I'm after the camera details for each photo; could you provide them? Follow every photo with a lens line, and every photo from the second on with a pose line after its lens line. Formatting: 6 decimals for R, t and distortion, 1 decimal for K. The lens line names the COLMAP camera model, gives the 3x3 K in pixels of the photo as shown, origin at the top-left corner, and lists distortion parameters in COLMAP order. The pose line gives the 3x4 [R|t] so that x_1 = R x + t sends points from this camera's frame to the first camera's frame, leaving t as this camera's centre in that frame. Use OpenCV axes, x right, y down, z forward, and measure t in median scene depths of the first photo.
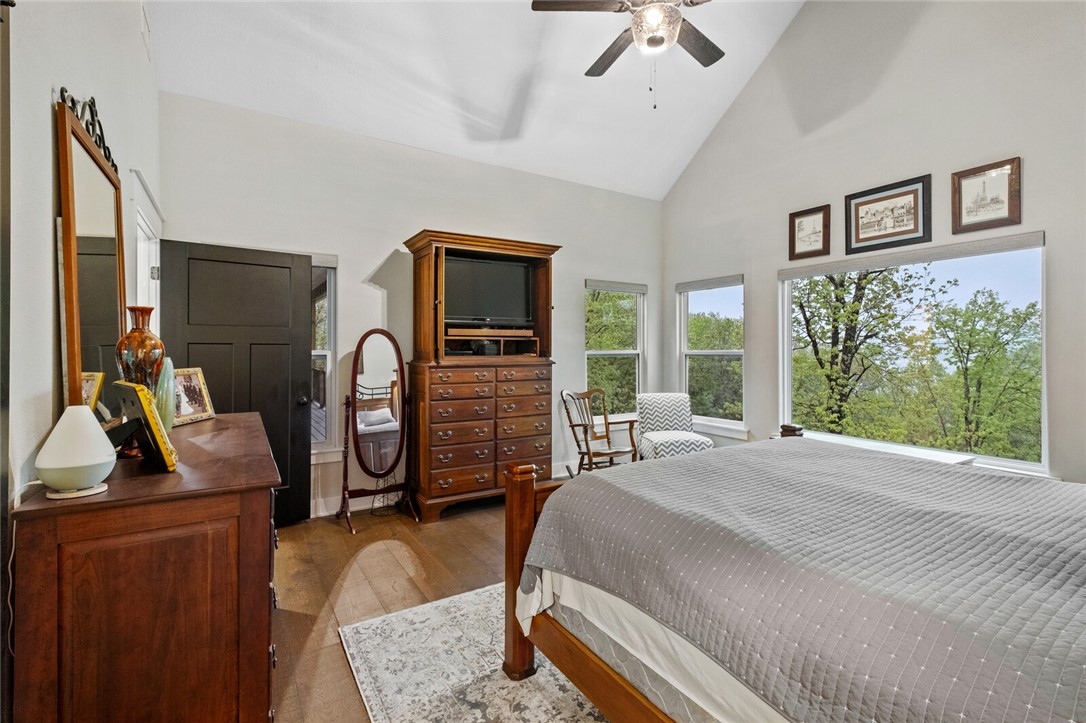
lens RADIAL K [[472.6, 0, 536.7], [0, 472.6, 355.6], [0, 0, 1]] dist [0.012116, -0.002949]
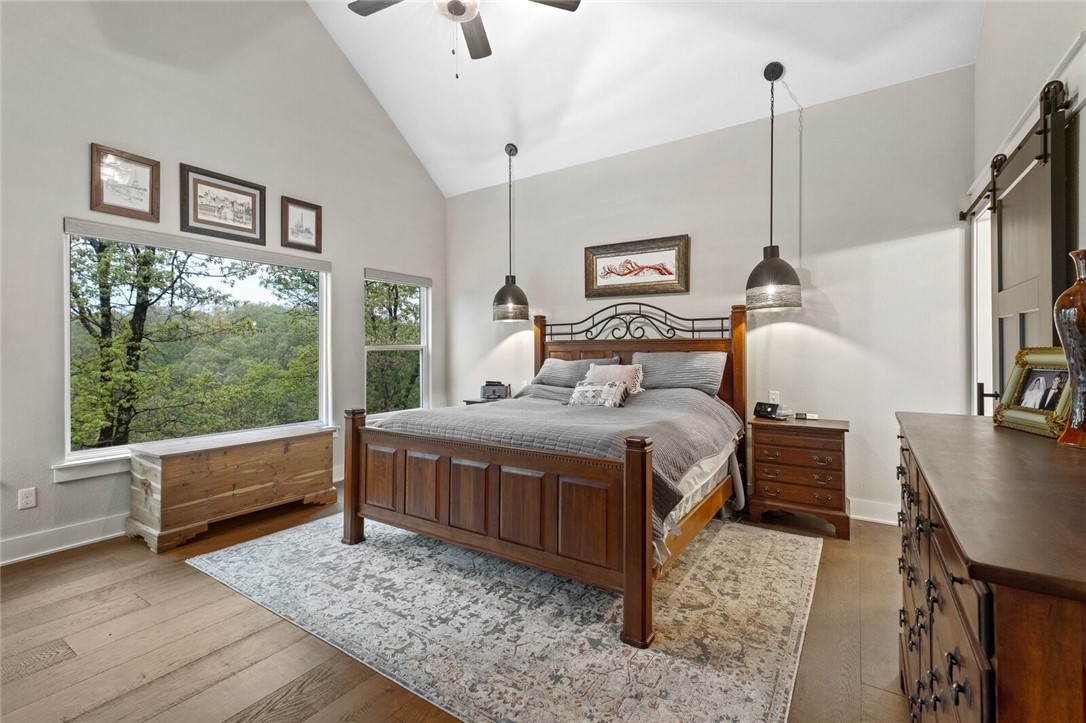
lens RADIAL K [[472.6, 0, 539.2], [0, 472.6, 351.6], [0, 0, 1]] dist [0.012116, -0.002949]
pose [[-0.404298, 0.002571, 0.914624, -0.487741], [0.008061, 0.999967, 0.000752, 0.018781], [-0.914592, 0.007677, -0.404306, 0.876595]]
